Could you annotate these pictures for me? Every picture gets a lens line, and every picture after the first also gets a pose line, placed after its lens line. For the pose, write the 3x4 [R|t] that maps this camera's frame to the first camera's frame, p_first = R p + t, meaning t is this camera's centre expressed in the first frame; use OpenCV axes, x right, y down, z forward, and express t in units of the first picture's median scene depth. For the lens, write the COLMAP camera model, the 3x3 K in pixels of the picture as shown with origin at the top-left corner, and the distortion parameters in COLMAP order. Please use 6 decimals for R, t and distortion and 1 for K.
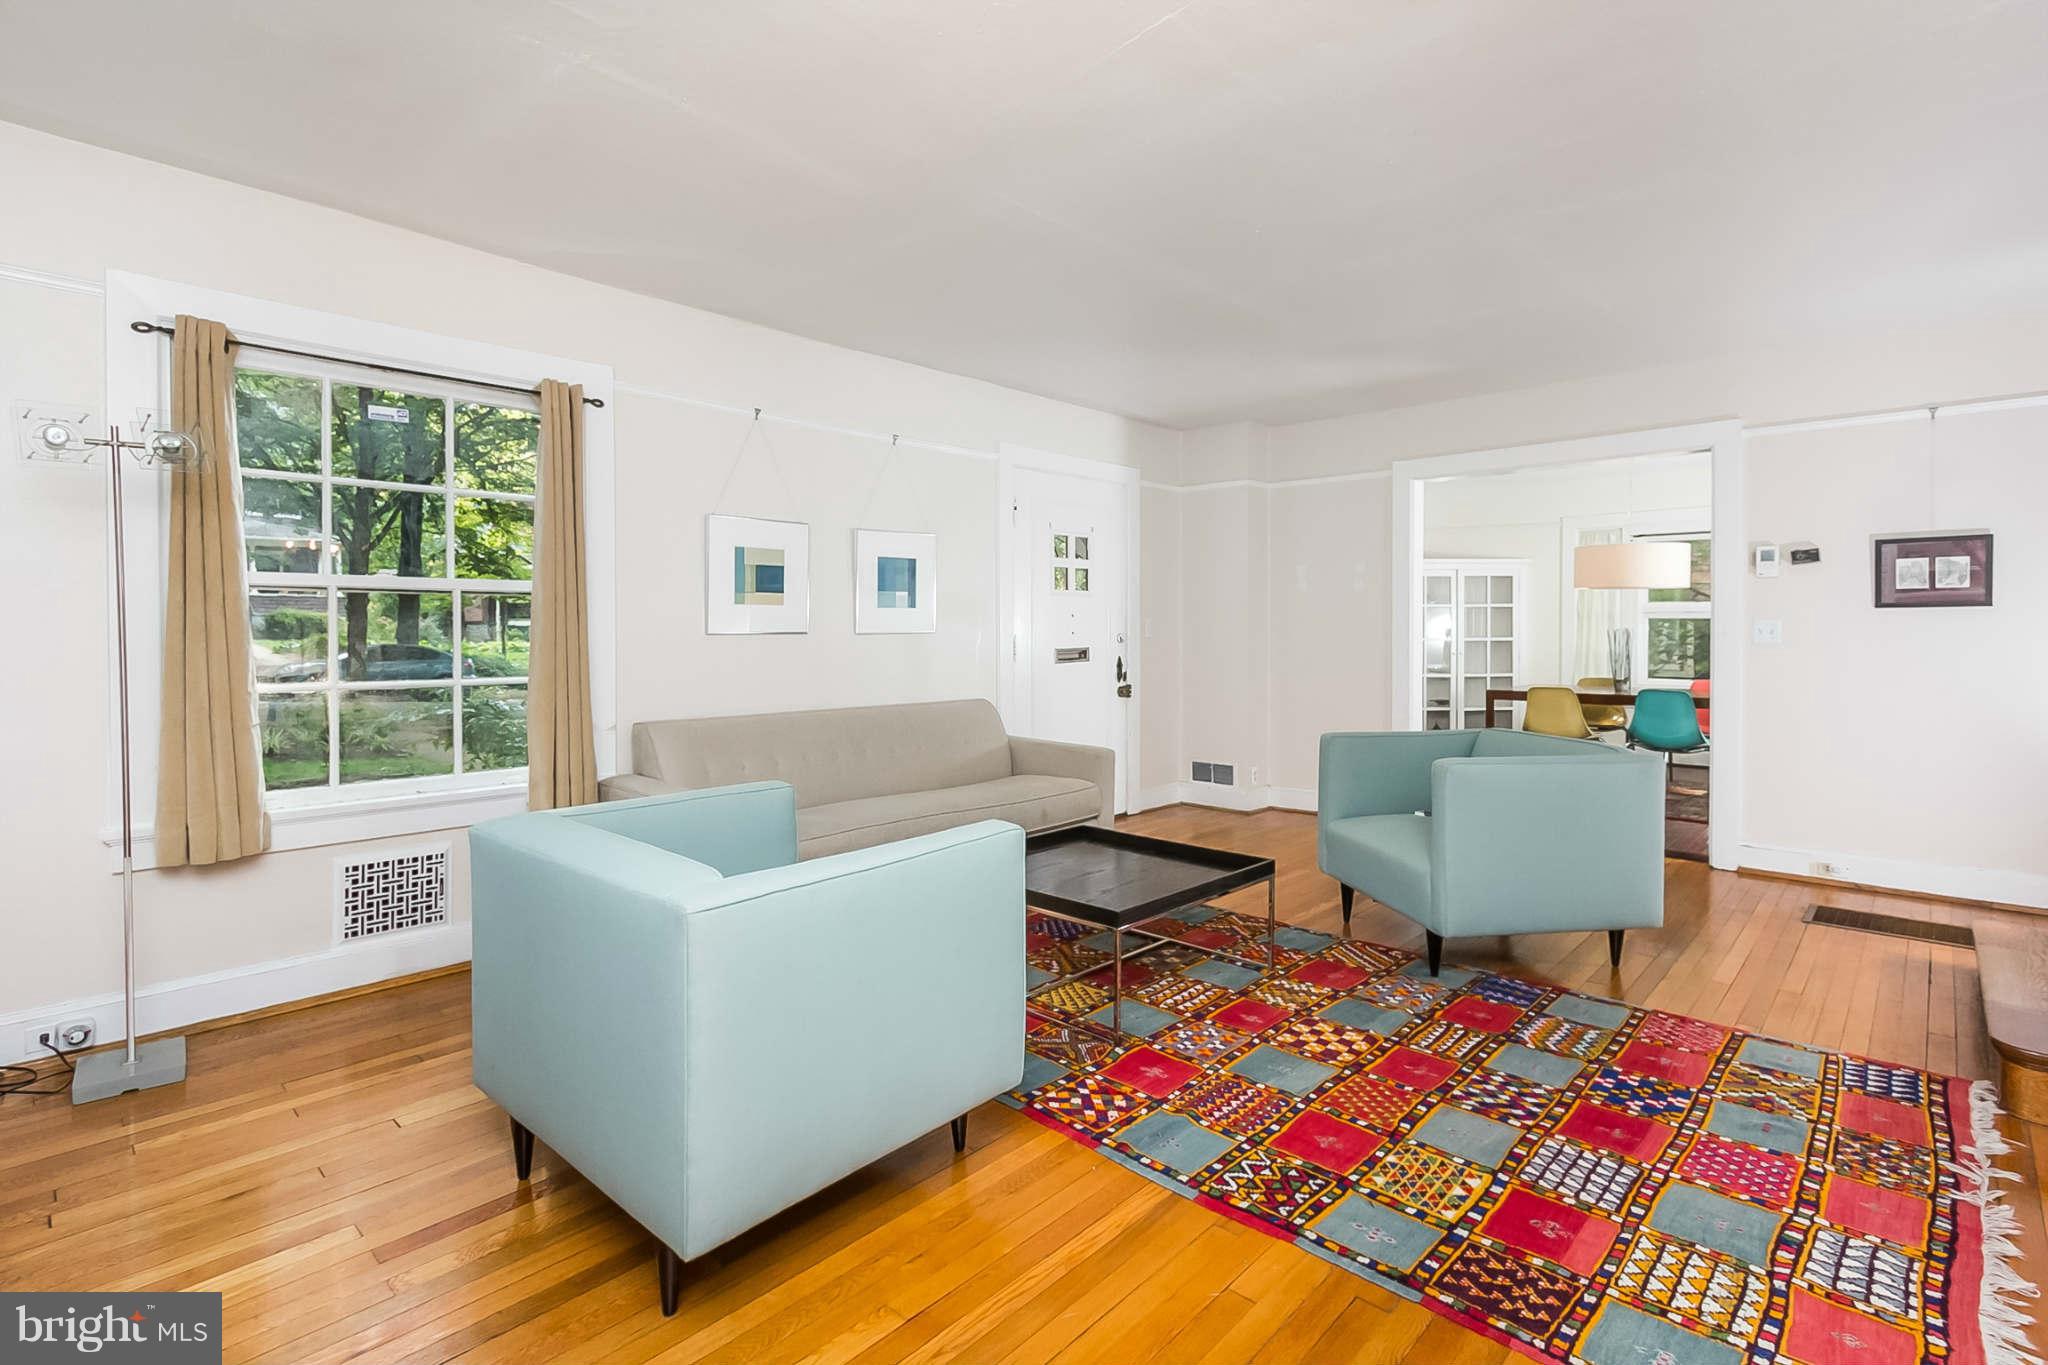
lens RADIAL K [[969.6, 0, 1056.7], [0, 969.6, 639.2], [0, 0, 1]] dist [0.006252, -0.000034]
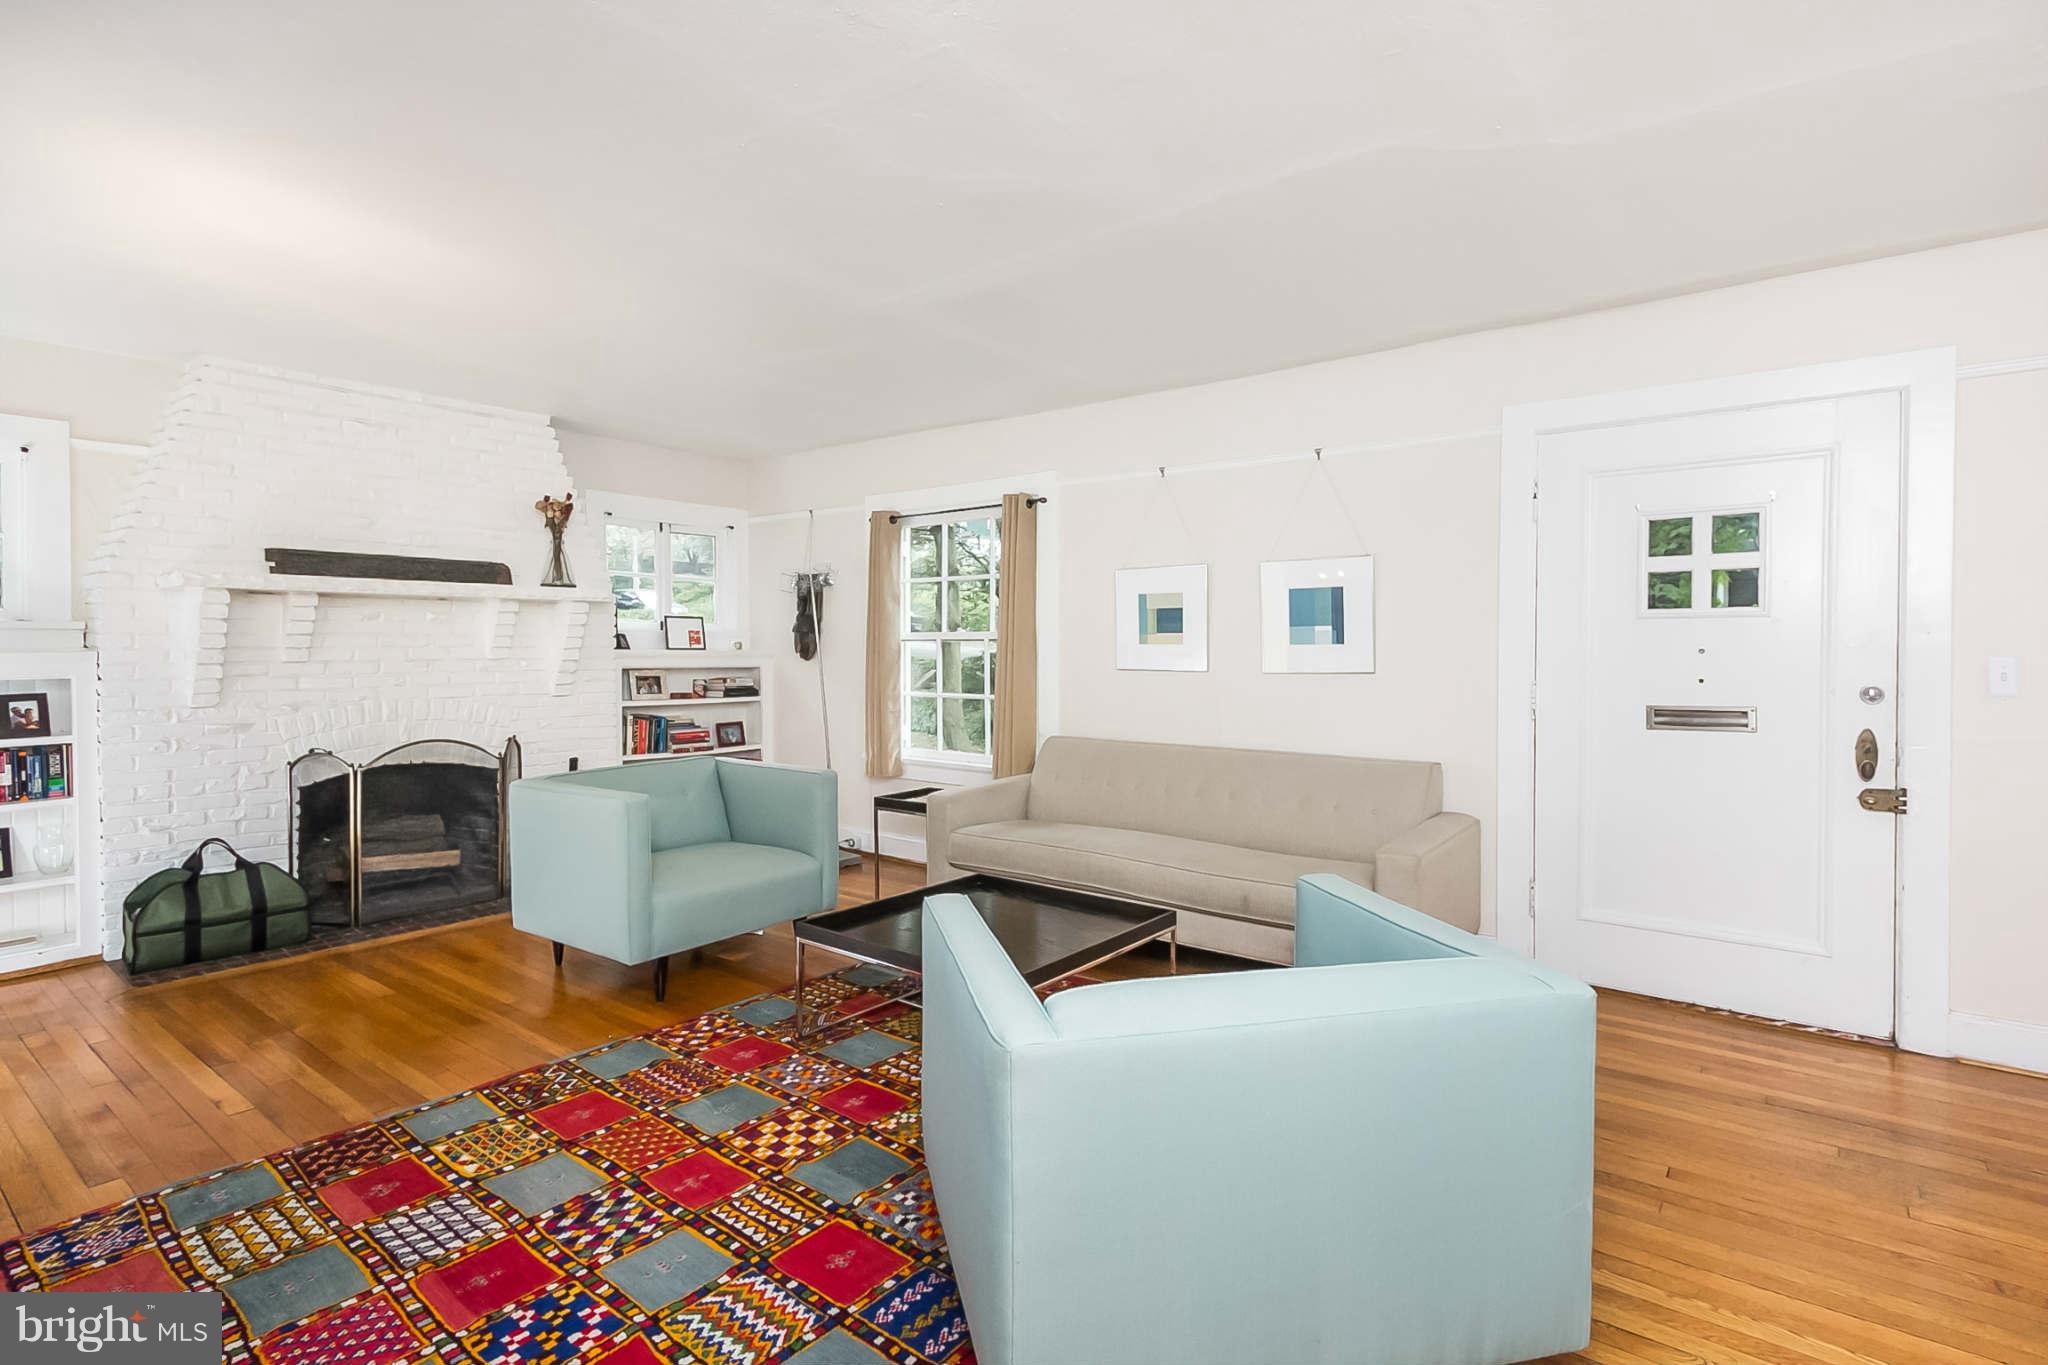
lens RADIAL K [[969.6, 0, 1026.2], [0, 969.6, 670.3], [0, 0, 1]] dist [0.006252, -0.000034]
pose [[0.089682, 0.024532, -0.995668, 1.361994], [-0.013507, 0.999635, 0.023413, -0.051375], [0.995879, 0.011349, 0.089980, 1.302754]]
